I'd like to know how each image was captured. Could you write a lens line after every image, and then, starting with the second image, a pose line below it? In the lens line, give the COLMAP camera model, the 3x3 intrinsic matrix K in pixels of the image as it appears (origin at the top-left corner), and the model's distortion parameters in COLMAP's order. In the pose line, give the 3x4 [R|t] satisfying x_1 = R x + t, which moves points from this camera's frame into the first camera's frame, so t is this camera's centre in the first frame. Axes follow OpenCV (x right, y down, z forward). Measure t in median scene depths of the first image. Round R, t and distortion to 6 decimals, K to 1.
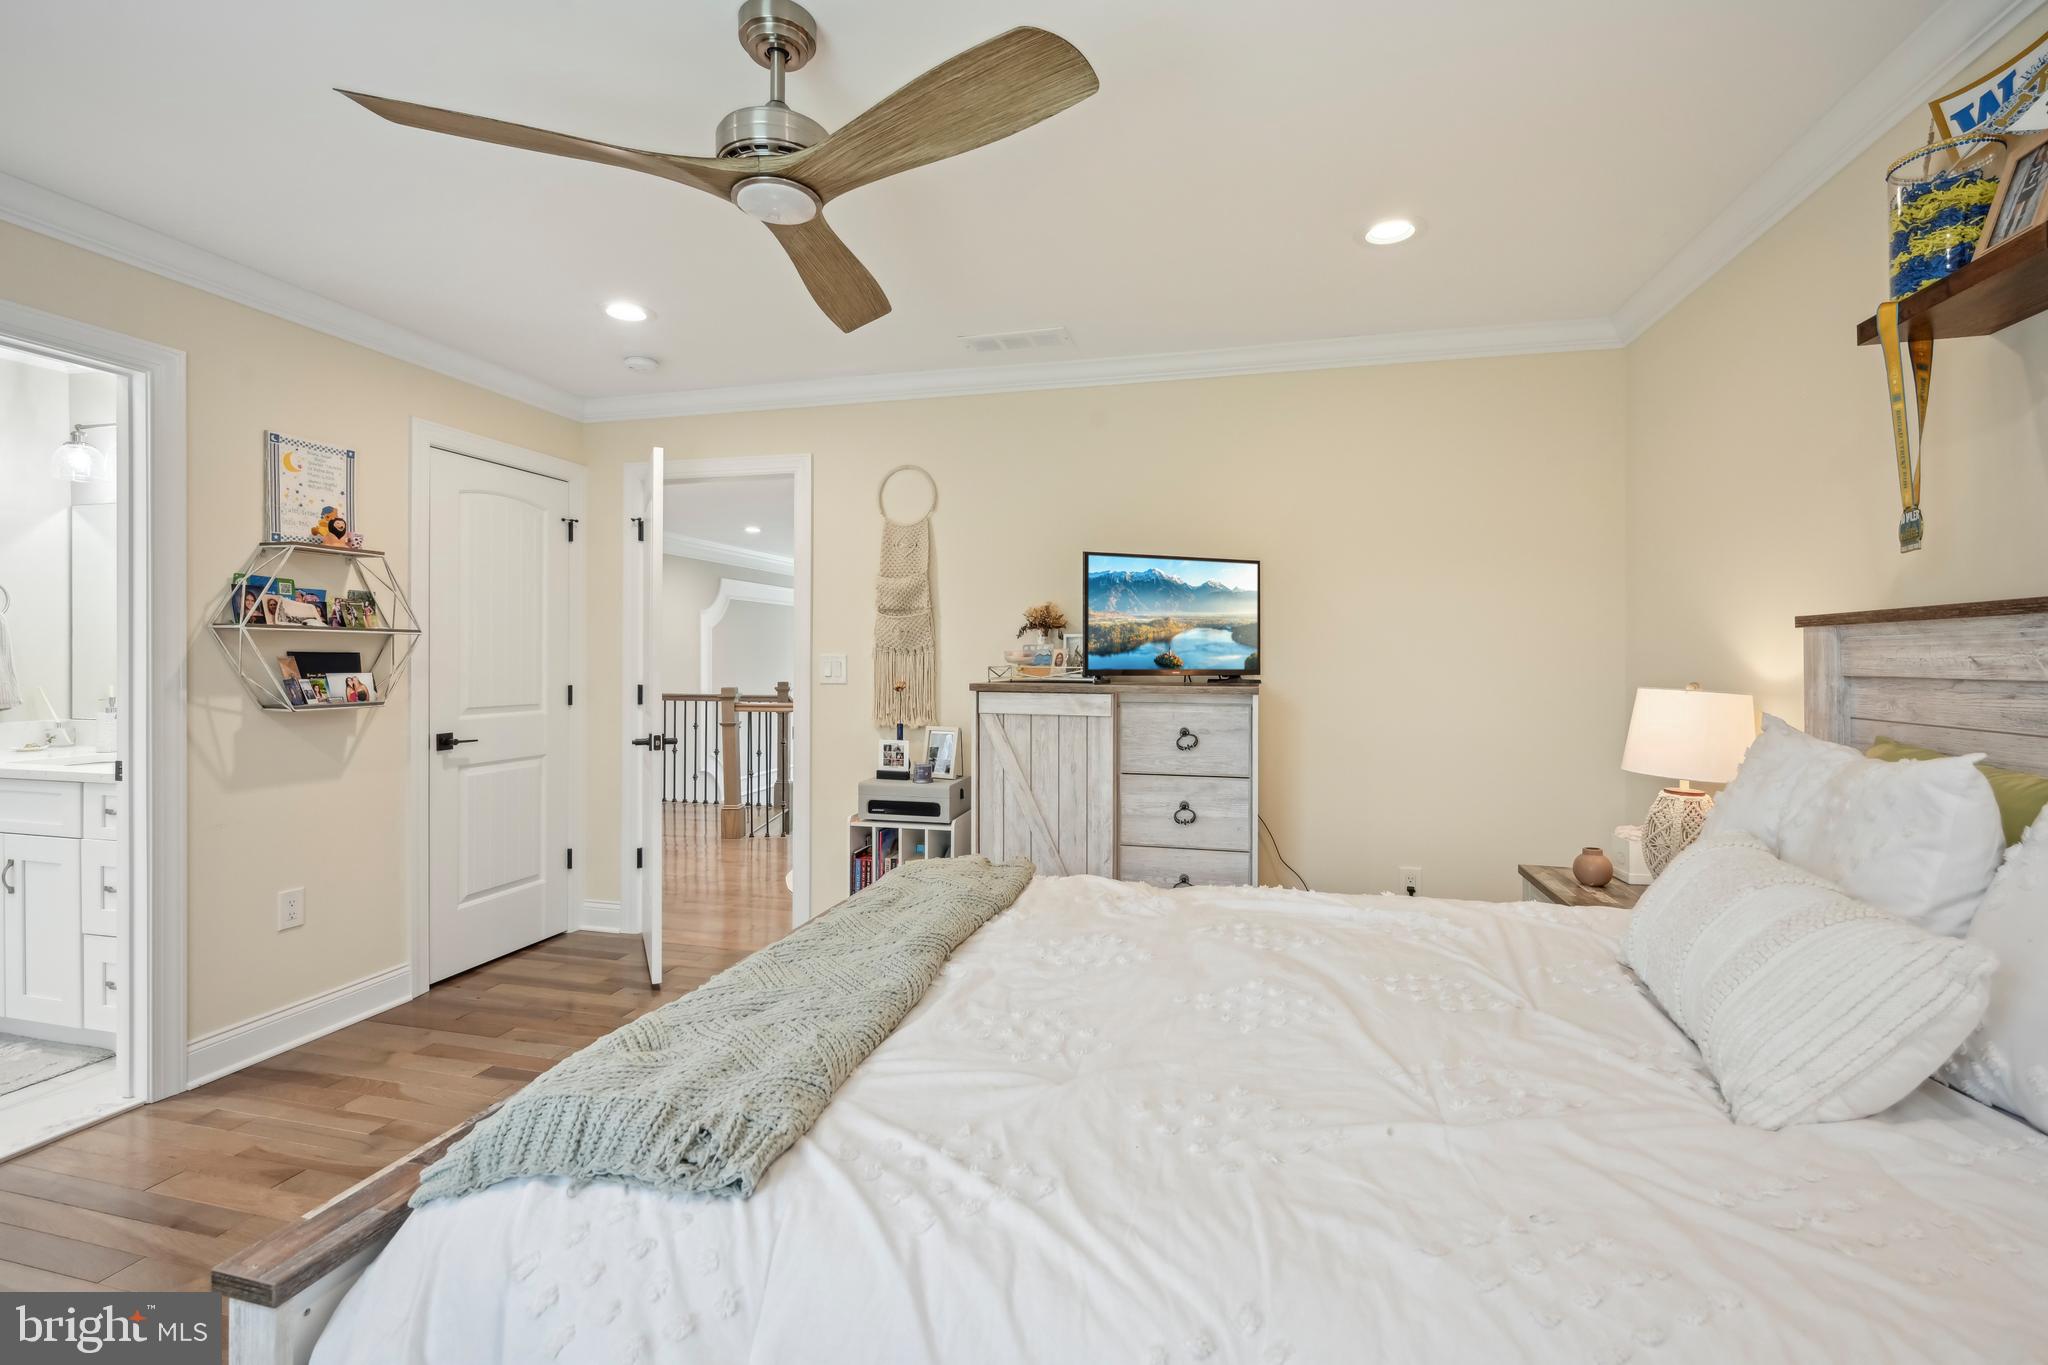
lens RADIAL K [[895.7, 0, 1015.8], [0, 895.7, 673.6], [0, 0, 1]] dist [-0.001410, 0.000021]
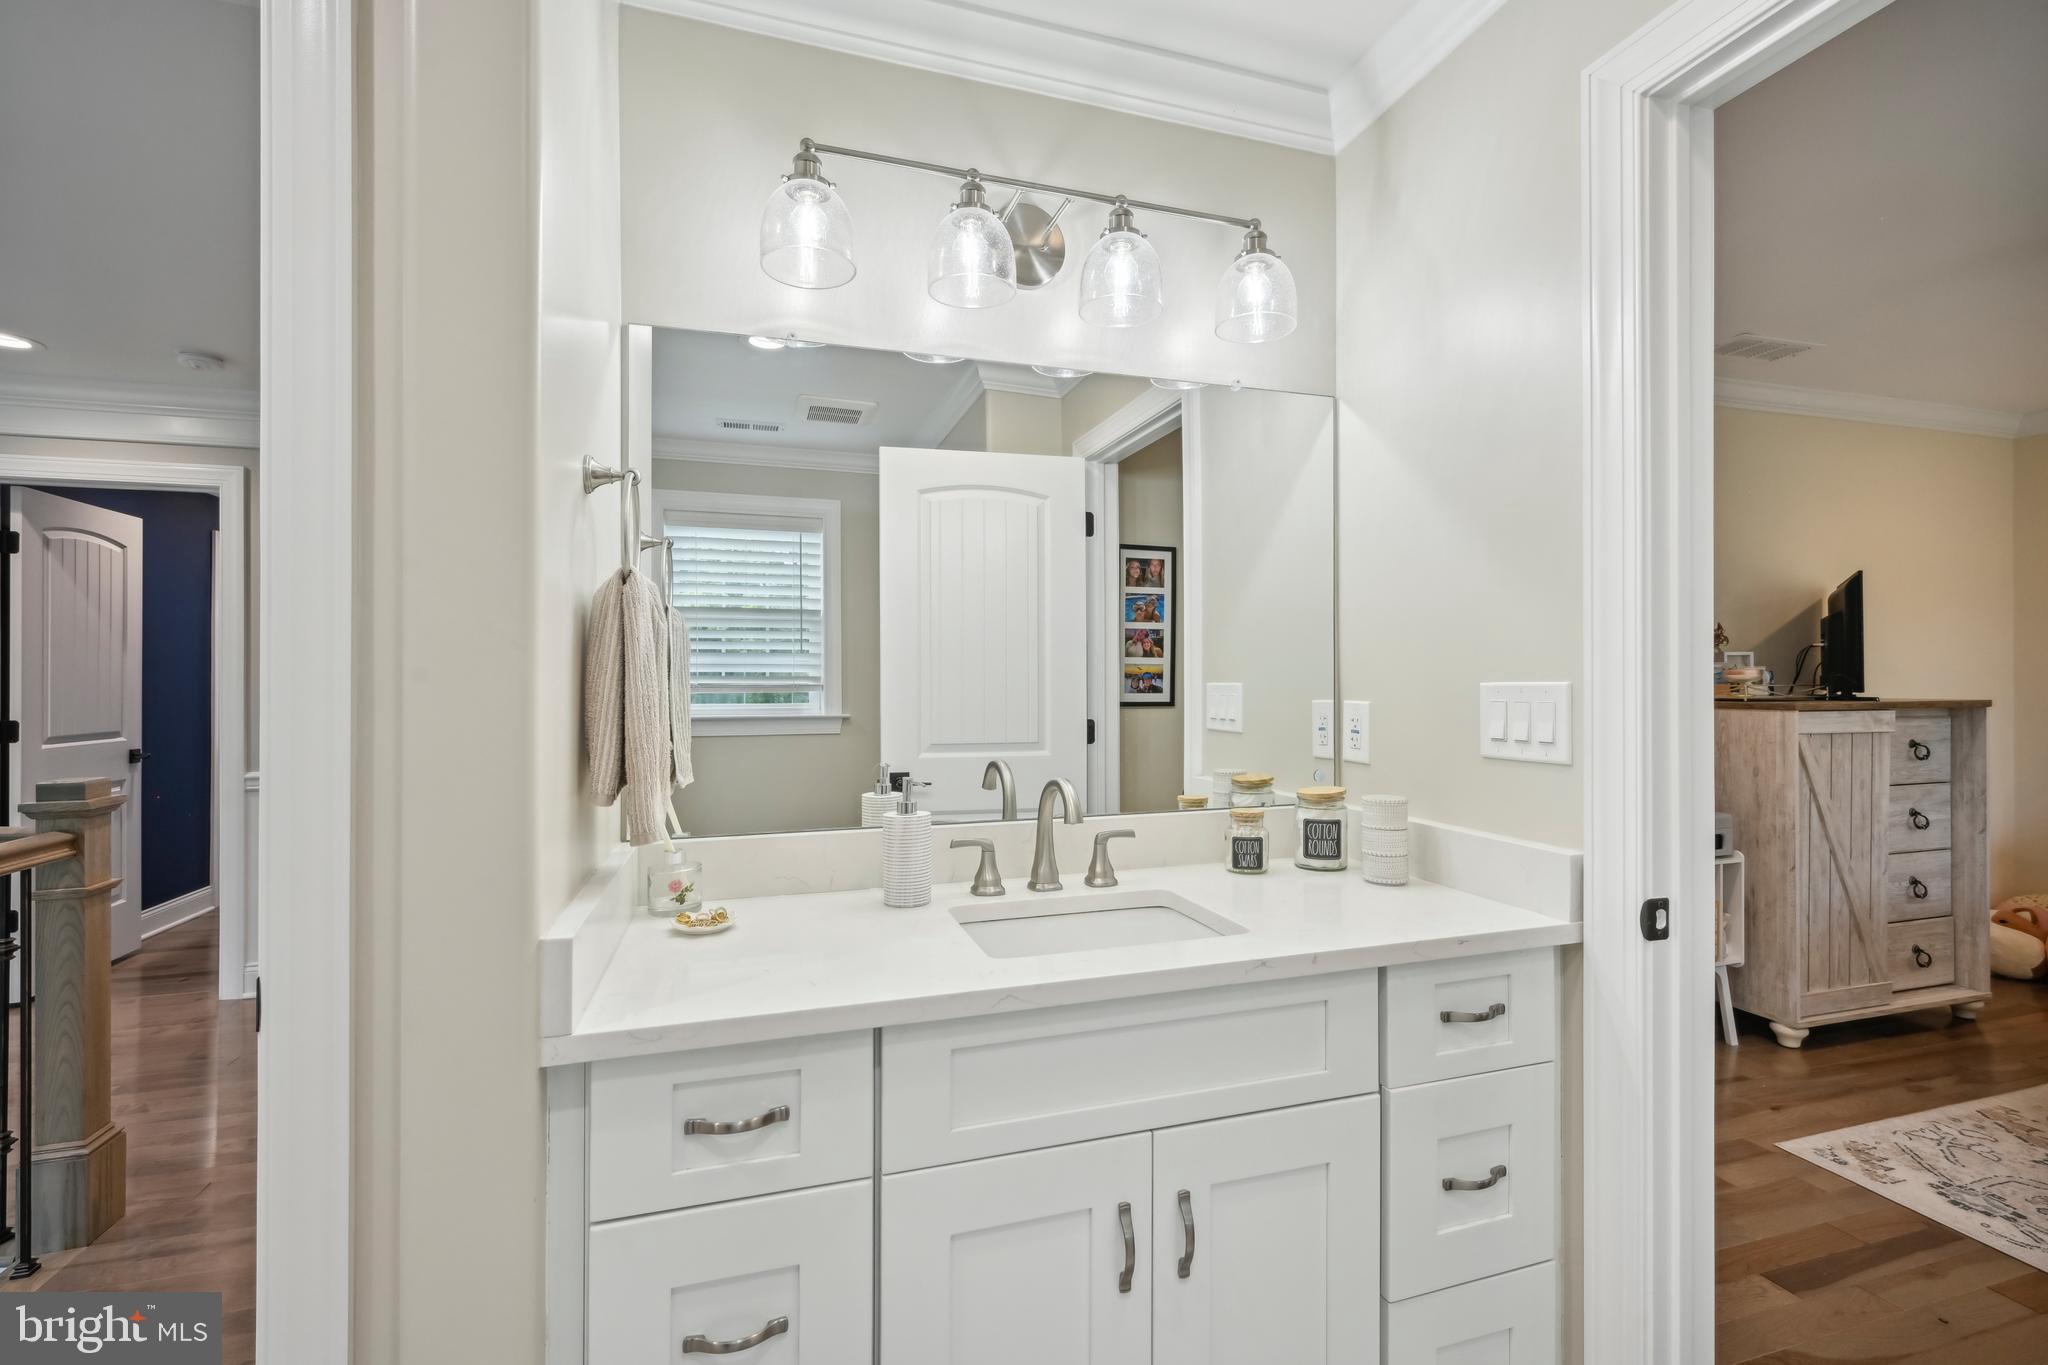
lens RADIAL K [[895.7, 0, 1015.8], [0, 895.7, 673.6], [0, 0, 1]] dist [-0.001410, 0.000021]
pose [[0.859524, -0.007030, 0.511047, -1.269971], [0.018010, 0.999701, -0.016539, -0.020013], [-0.510778, 0.023420, 0.859393, 0.617913]]
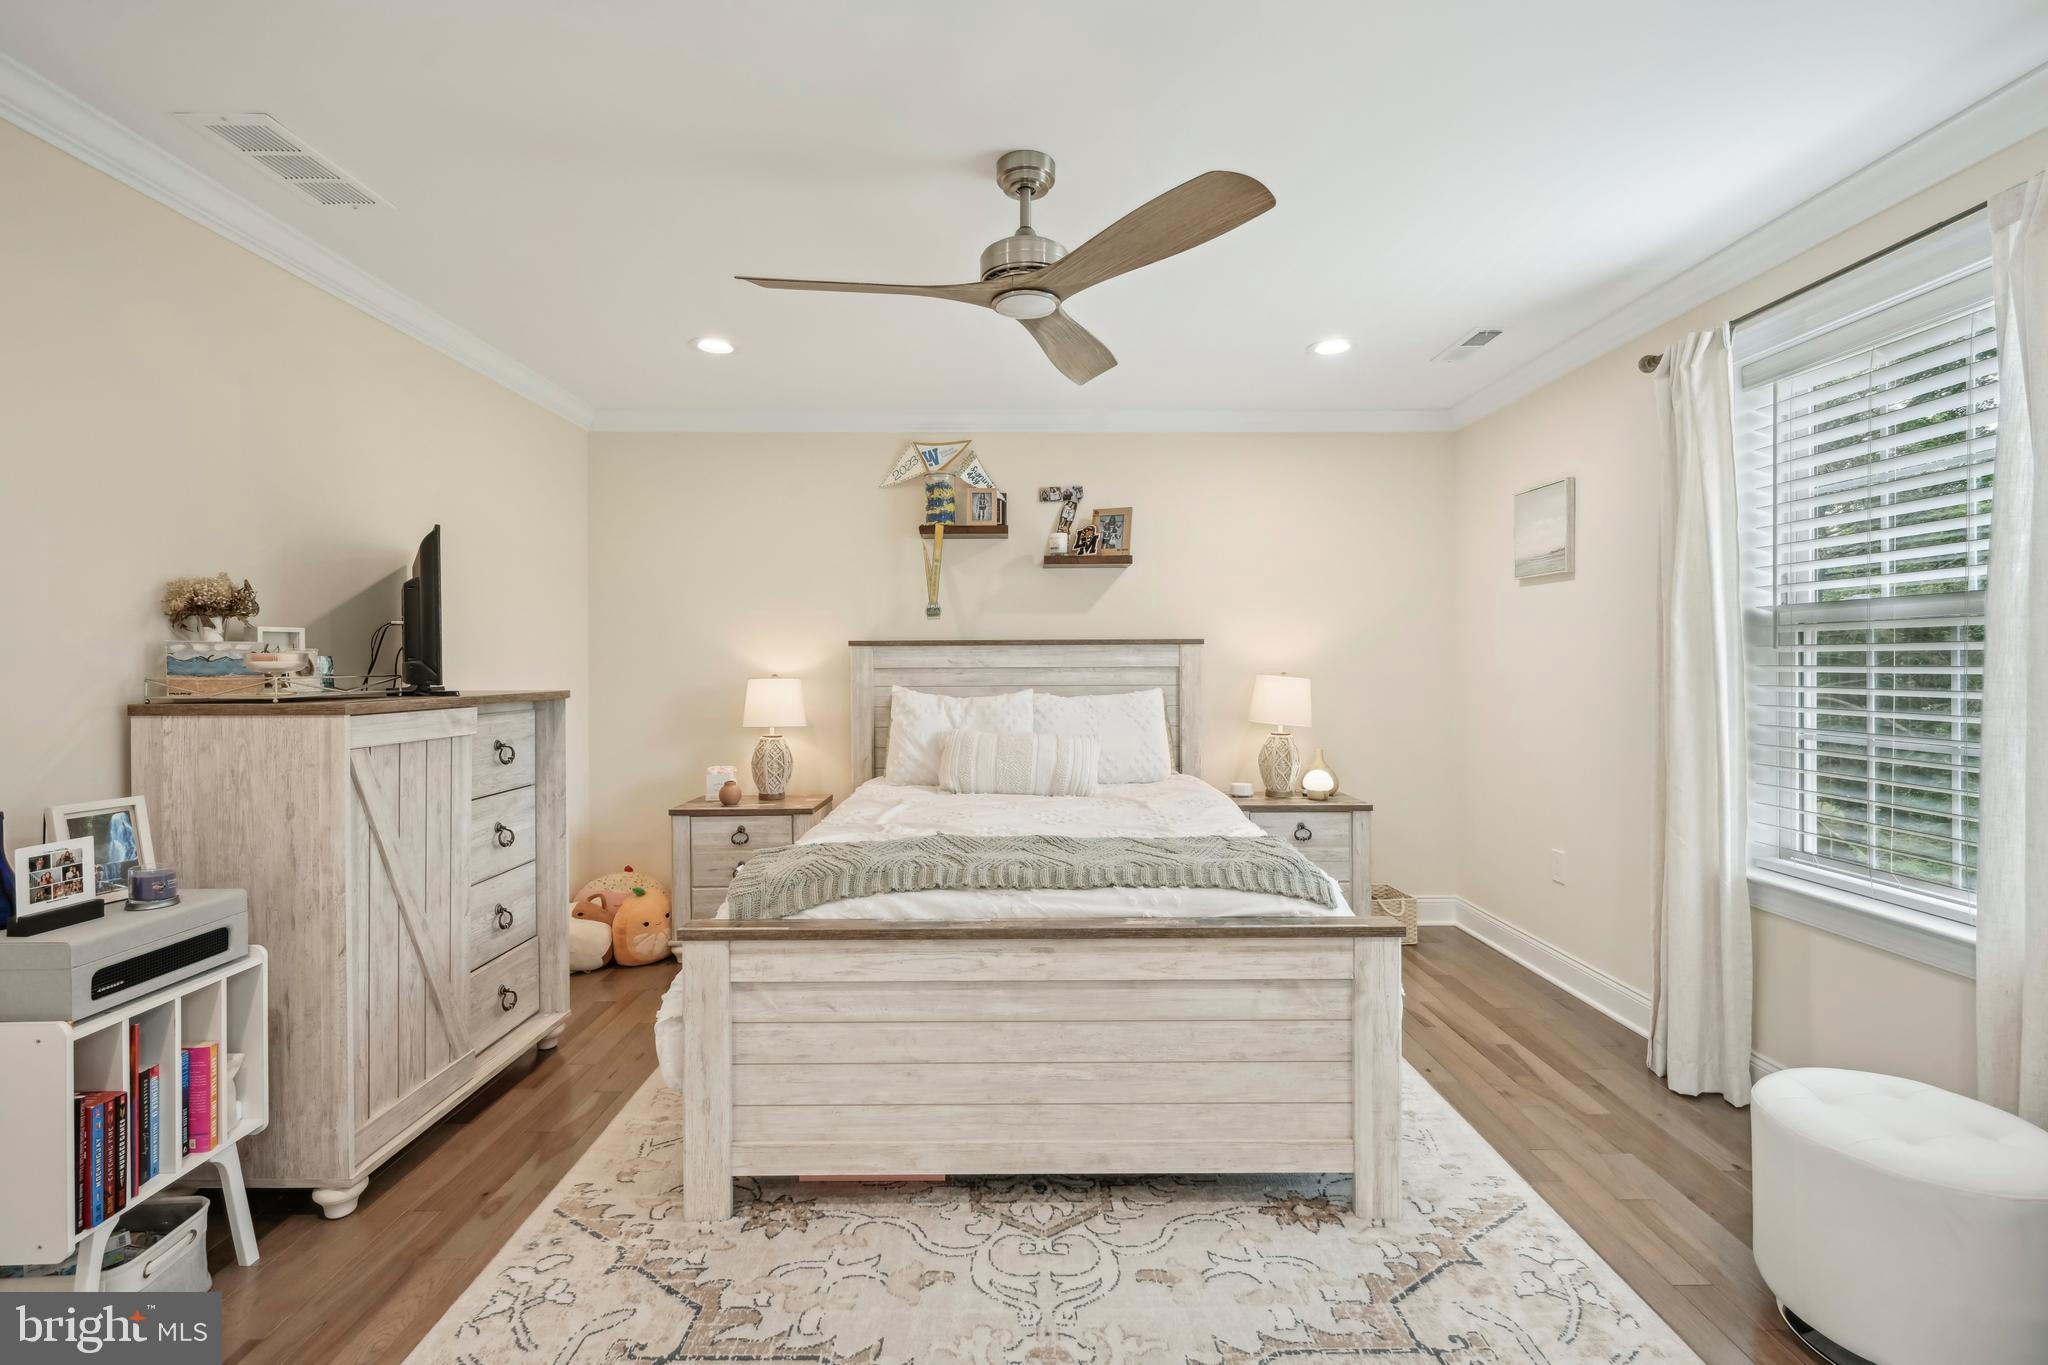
lens RADIAL K [[895.7, 0, 1015.8], [0, 895.7, 673.6], [0, 0, 1]] dist [-0.001410, 0.000021]
pose [[-0.247648, -0.016490, 0.968710, -0.794455], [0.018780, 0.999586, 0.021817, -0.015496], [-0.968668, 0.023595, -0.247236, 0.709736]]
